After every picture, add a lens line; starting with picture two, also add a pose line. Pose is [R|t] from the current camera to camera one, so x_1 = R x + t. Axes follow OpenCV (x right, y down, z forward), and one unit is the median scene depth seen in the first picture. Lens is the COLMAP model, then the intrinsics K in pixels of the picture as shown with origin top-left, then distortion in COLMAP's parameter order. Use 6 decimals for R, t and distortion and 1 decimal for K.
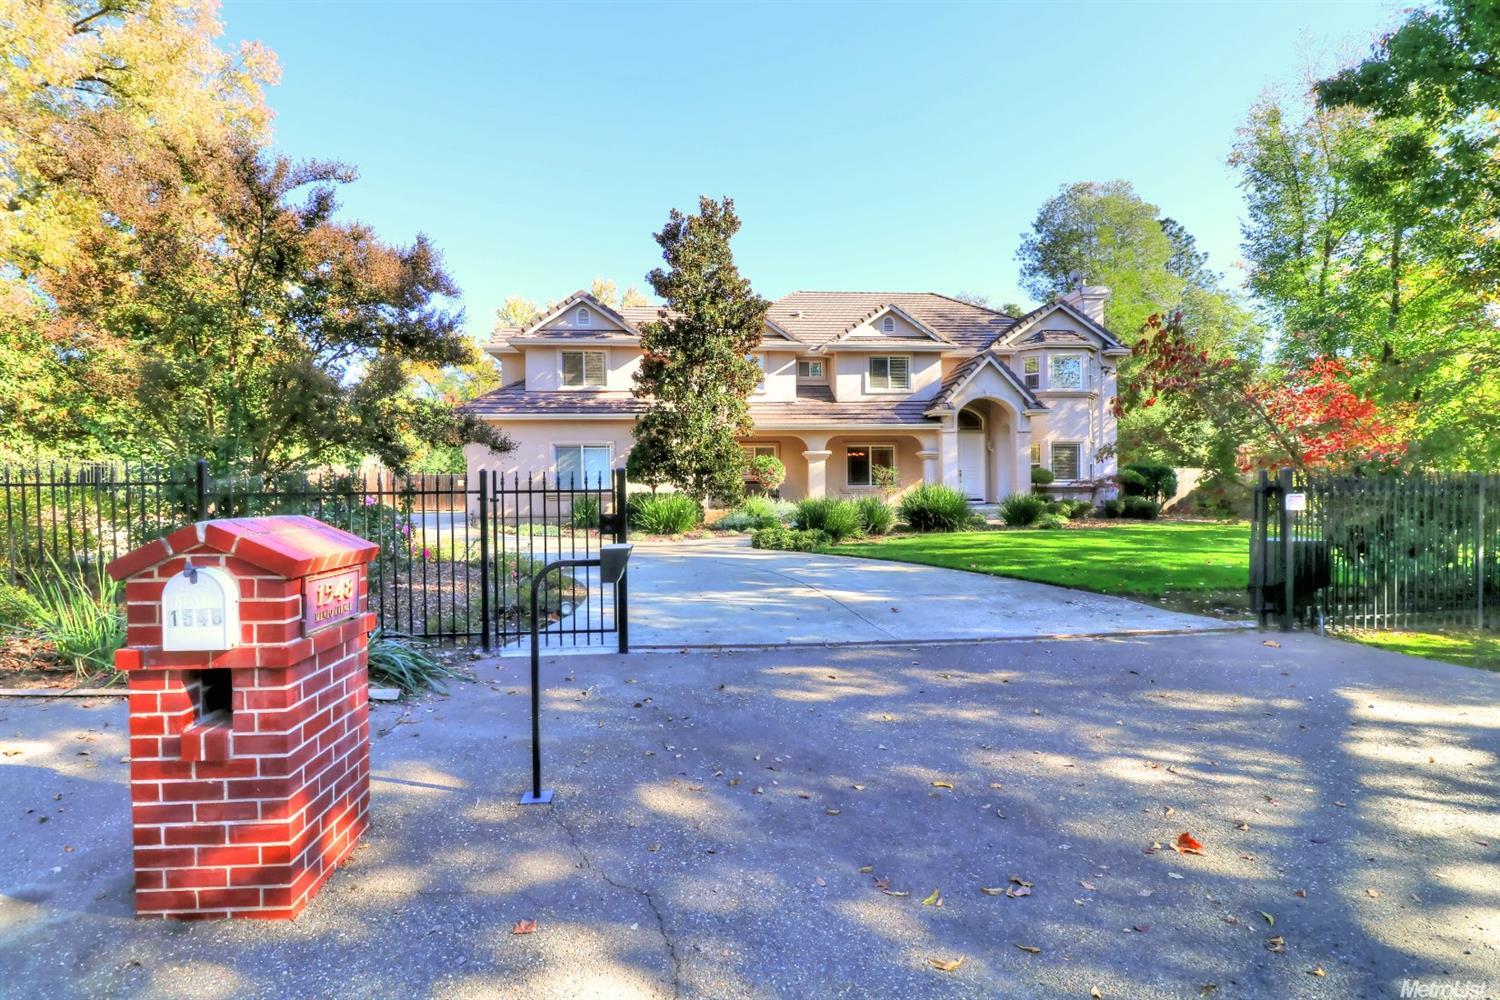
lens RADIAL K [[703.8, 0, 744.0], [0, 703.8, 498.4], [0, 0, 1]] dist [-0.015017, -0.005287]
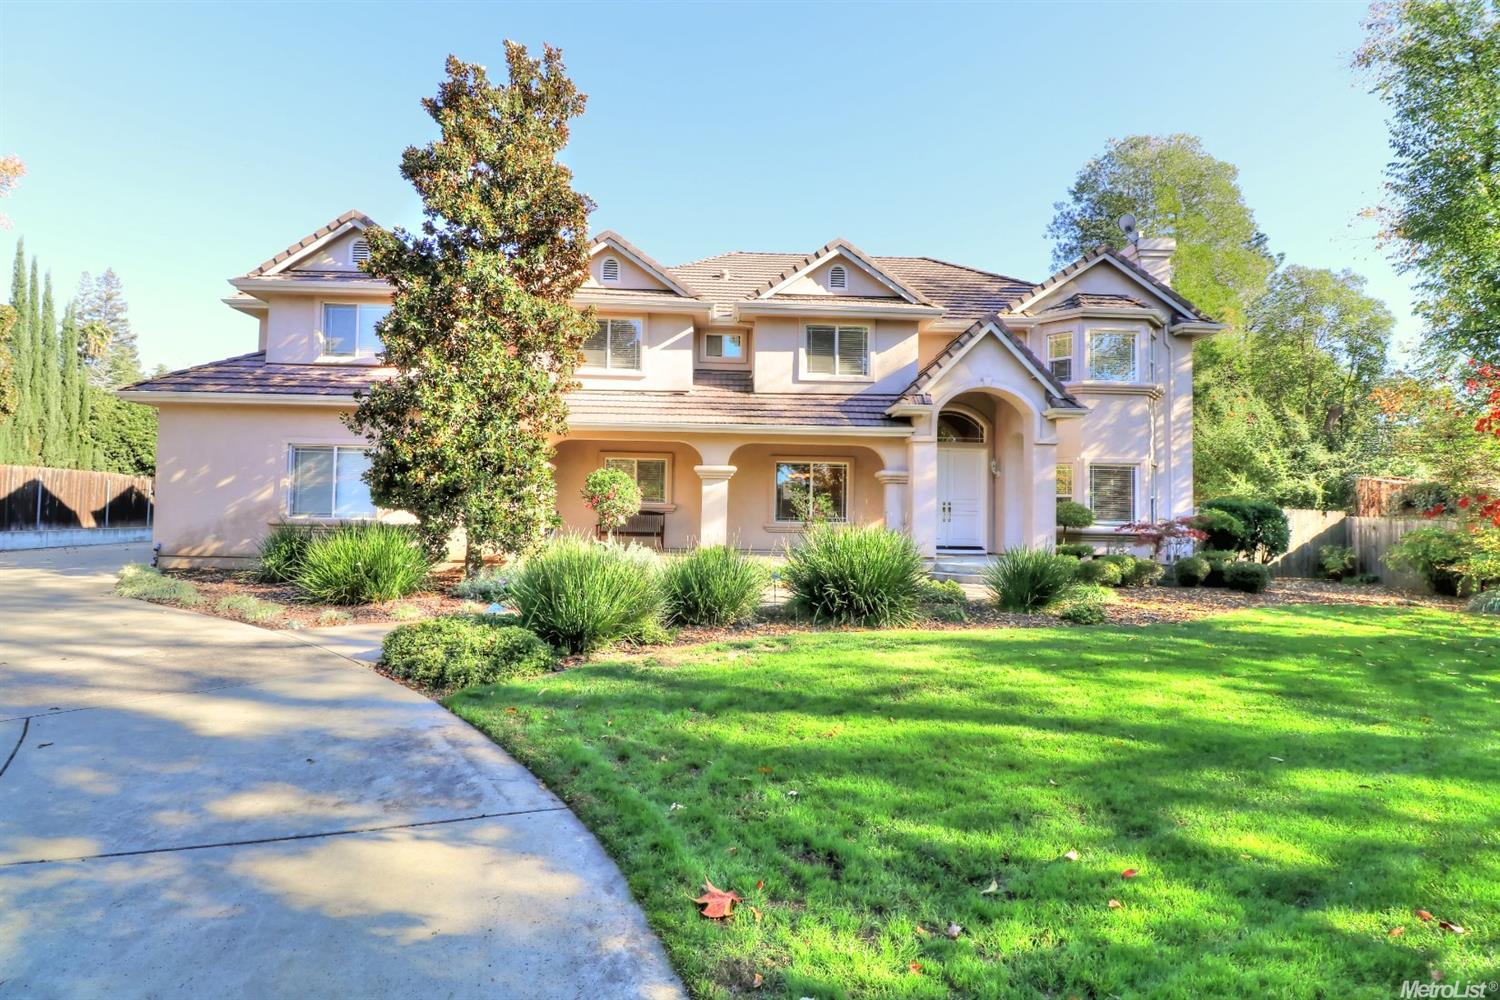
lens RADIAL K [[703.8, 0, 750.6], [0, 703.8, 497.4], [0, 0, 1]] dist [-0.015017, -0.005287]
pose [[0.998708, 0.027256, -0.042885, 0.158642], [-0.029056, 0.998698, -0.041925, -0.012773], [0.041686, 0.043117, 0.998200, 0.352682]]
